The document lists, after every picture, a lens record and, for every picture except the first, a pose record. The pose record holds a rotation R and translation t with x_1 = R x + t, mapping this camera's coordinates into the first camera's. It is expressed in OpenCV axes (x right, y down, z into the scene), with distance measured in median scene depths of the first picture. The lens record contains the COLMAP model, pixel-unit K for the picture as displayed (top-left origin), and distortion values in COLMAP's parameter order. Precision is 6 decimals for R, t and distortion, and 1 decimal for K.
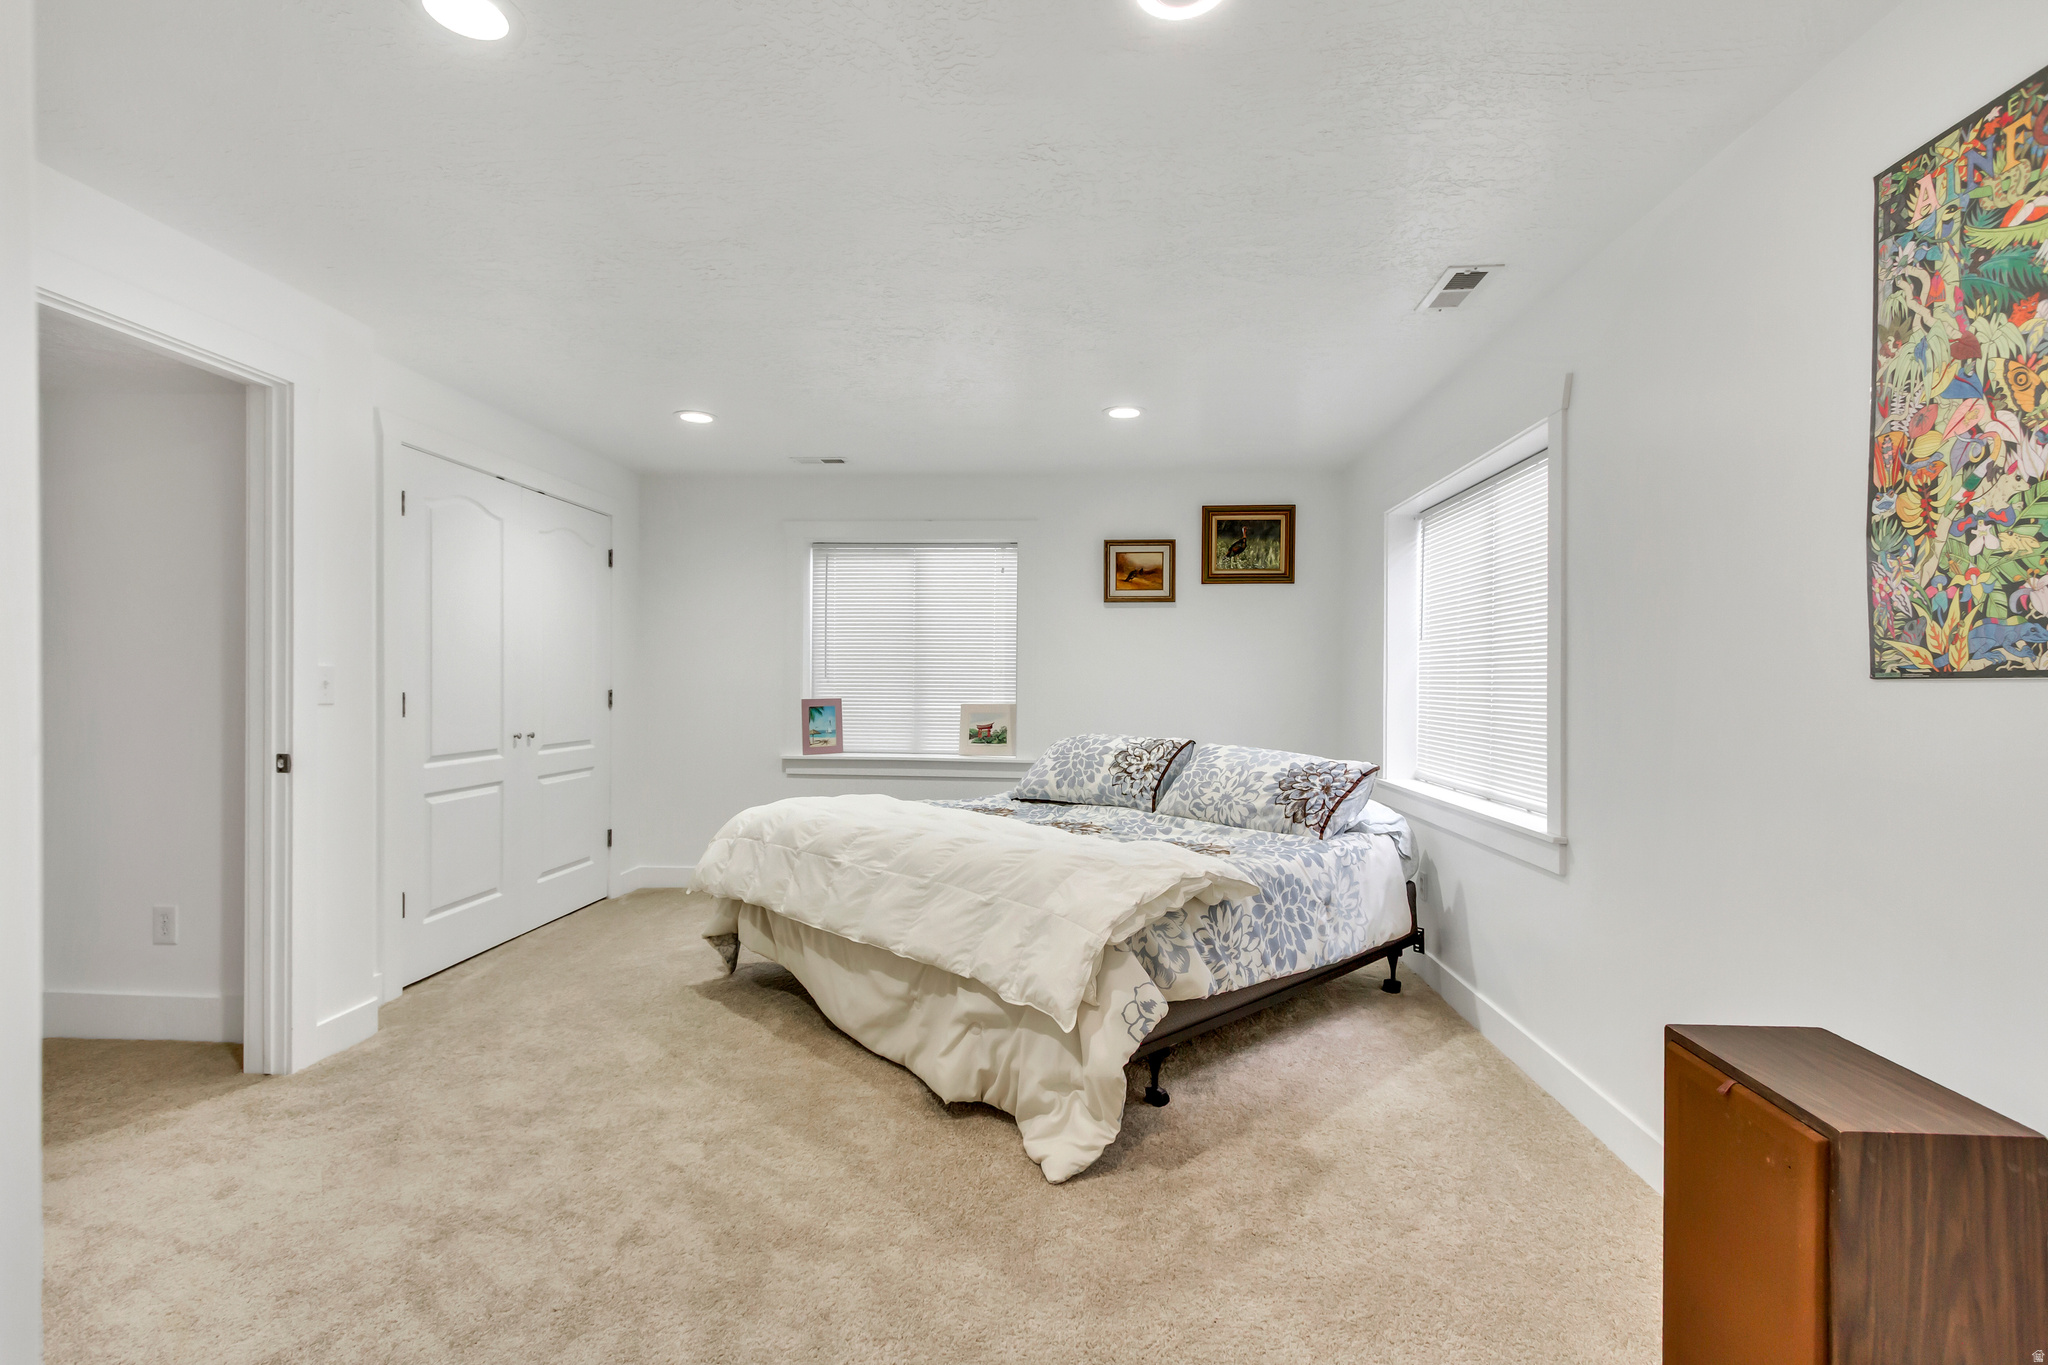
lens RADIAL K [[937.6, 0, 1026.5], [0, 937.6, 690.6], [0, 0, 1]] dist [0.017046, -0.007538]
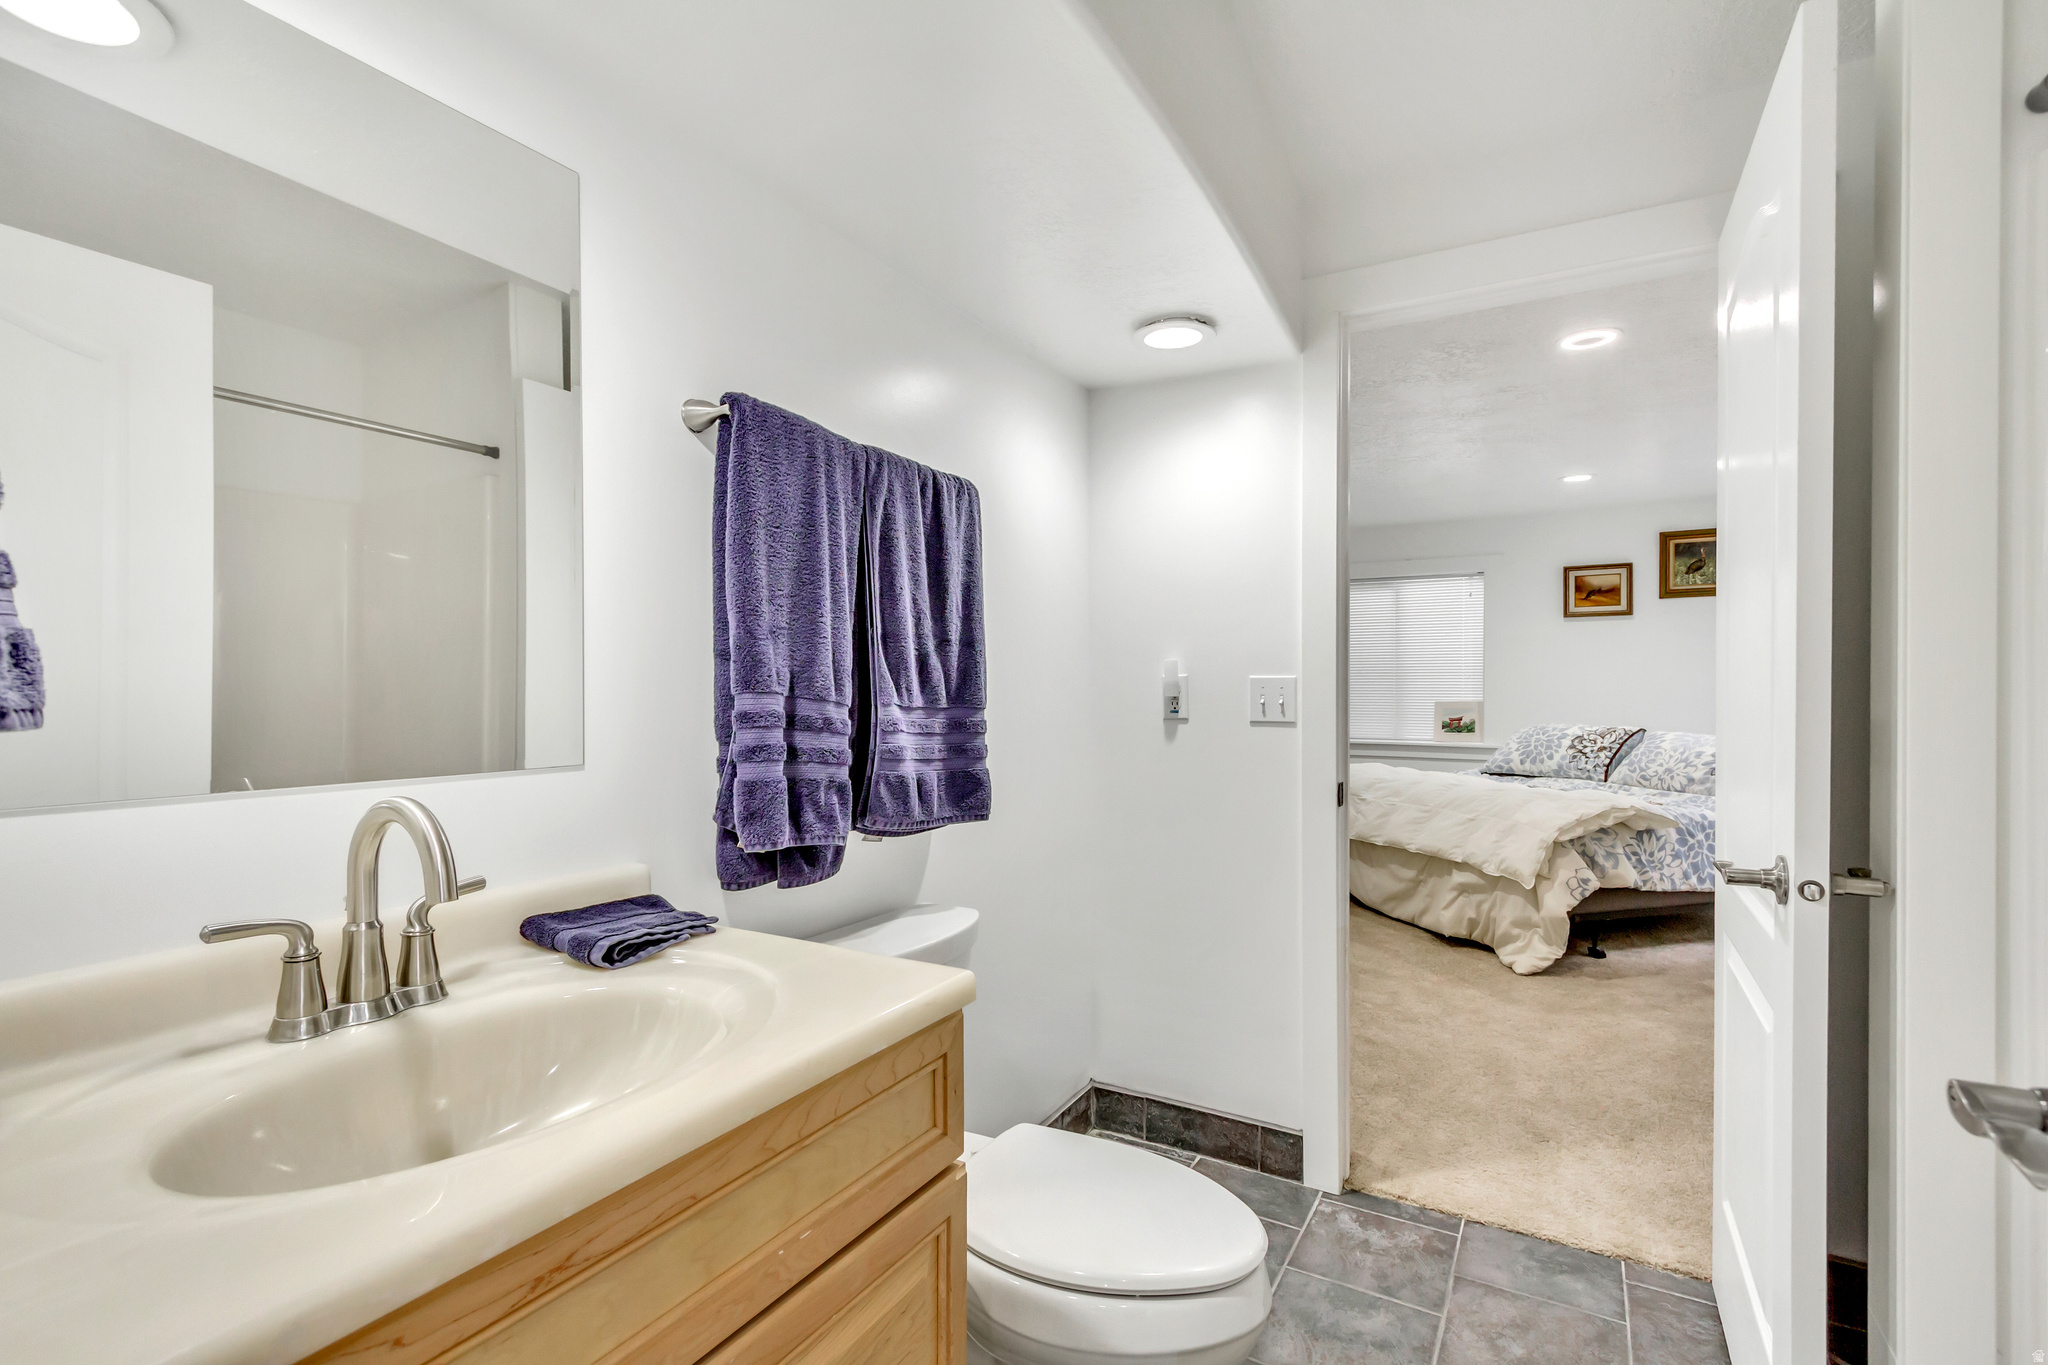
lens RADIAL K [[937.6, 0, 1026.5], [0, 937.6, 690.6], [0, 0, 1]] dist [0.017046, -0.007538]
pose [[0.900161, -0.005582, -0.435522, -0.024388], [0.003801, 0.999980, -0.004960, 0.008284], [0.435541, 0.002809, 0.900164, -0.757814]]
